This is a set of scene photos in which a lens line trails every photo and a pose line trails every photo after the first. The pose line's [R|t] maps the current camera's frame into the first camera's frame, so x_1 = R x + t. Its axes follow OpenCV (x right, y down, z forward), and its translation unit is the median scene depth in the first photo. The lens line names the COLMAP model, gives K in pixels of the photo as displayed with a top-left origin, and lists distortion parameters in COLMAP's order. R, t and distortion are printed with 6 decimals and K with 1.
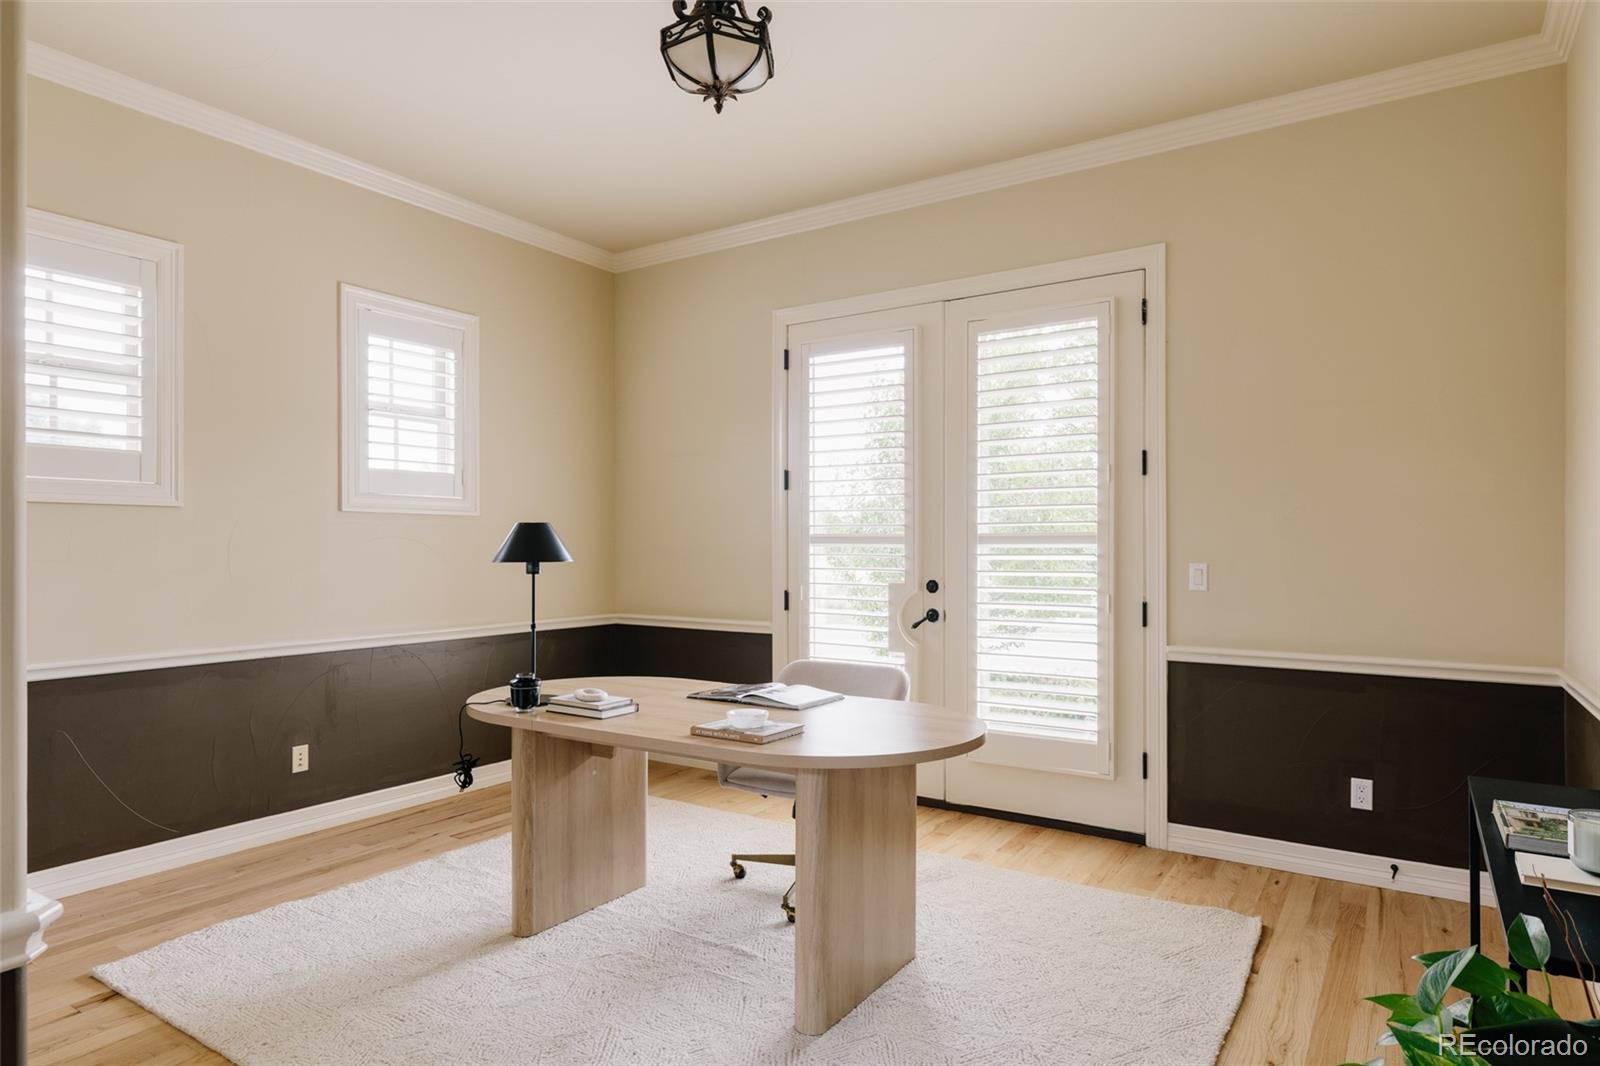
lens RADIAL K [[913.2, 0, 799.0], [0, 913.2, 542.5], [0, 0, 1]] dist [-0.000035, -0.001711]
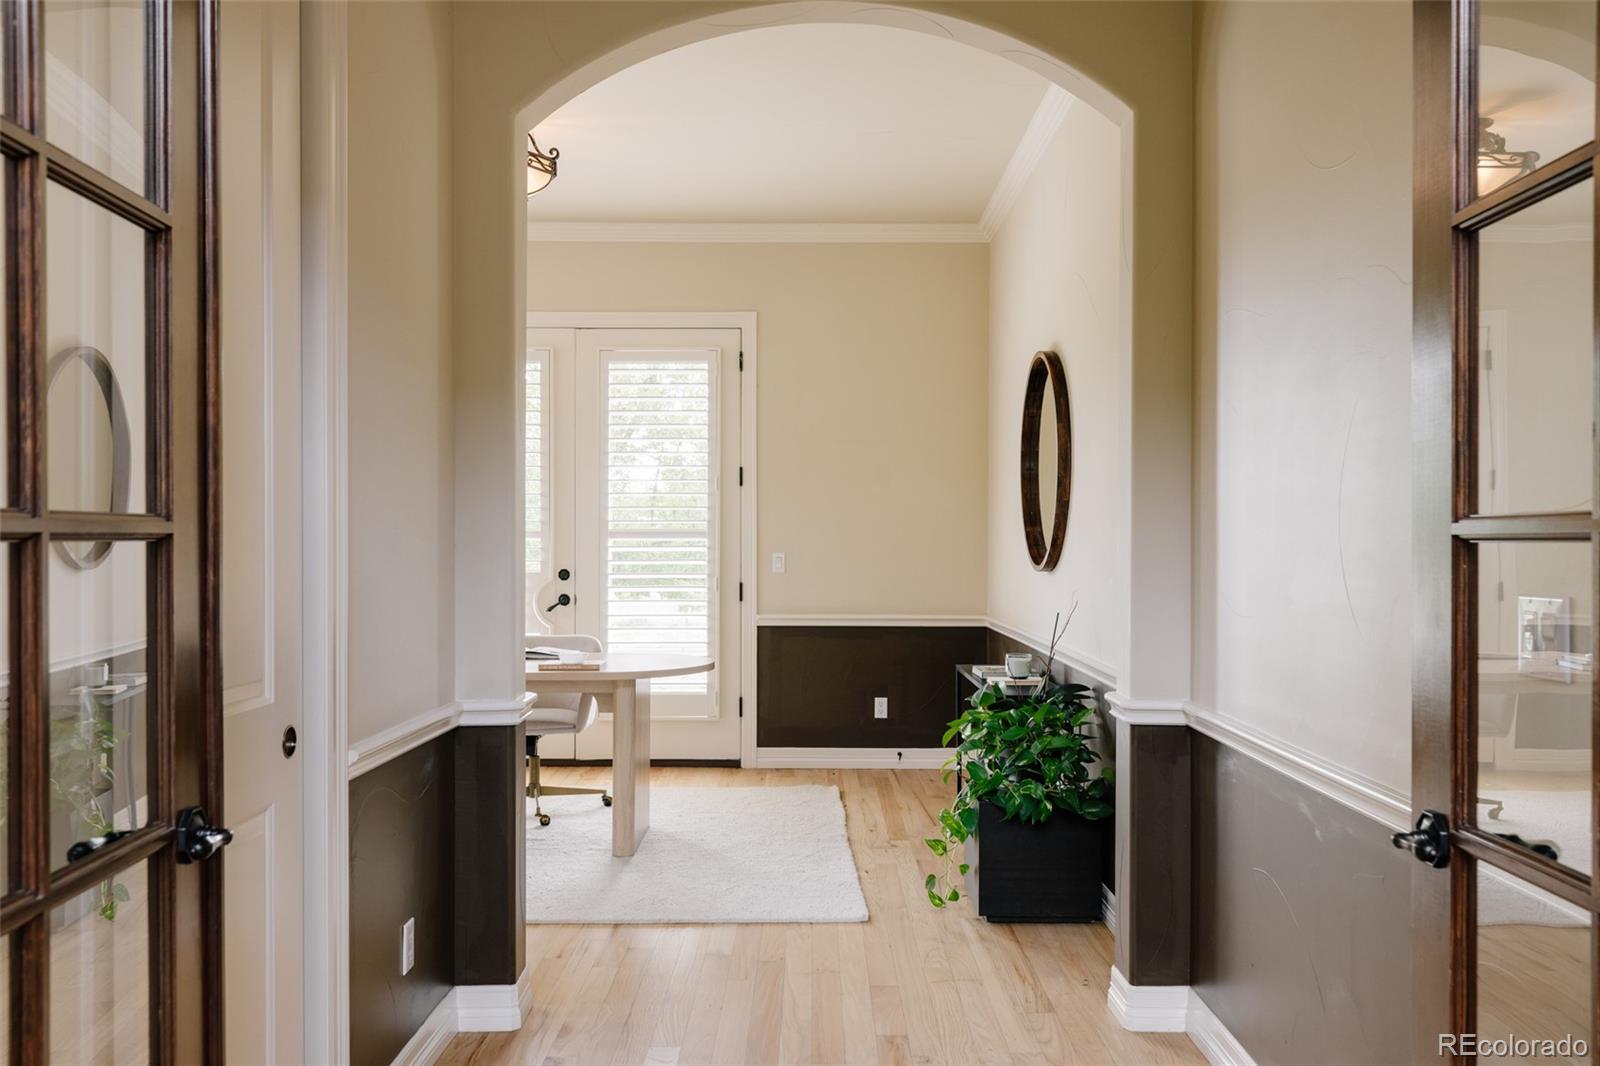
lens RADIAL K [[1266.3, 0, 800.0], [0, 1266.3, 533.0], [0, 0, 1]] dist [0.001742, -0.000060]
pose [[0.833165, 0.003305, 0.553014, -0.558300], [-0.003929, 0.999992, -0.000056, -0.006424], [-0.553010, -0.002126, 0.833172, -0.564803]]
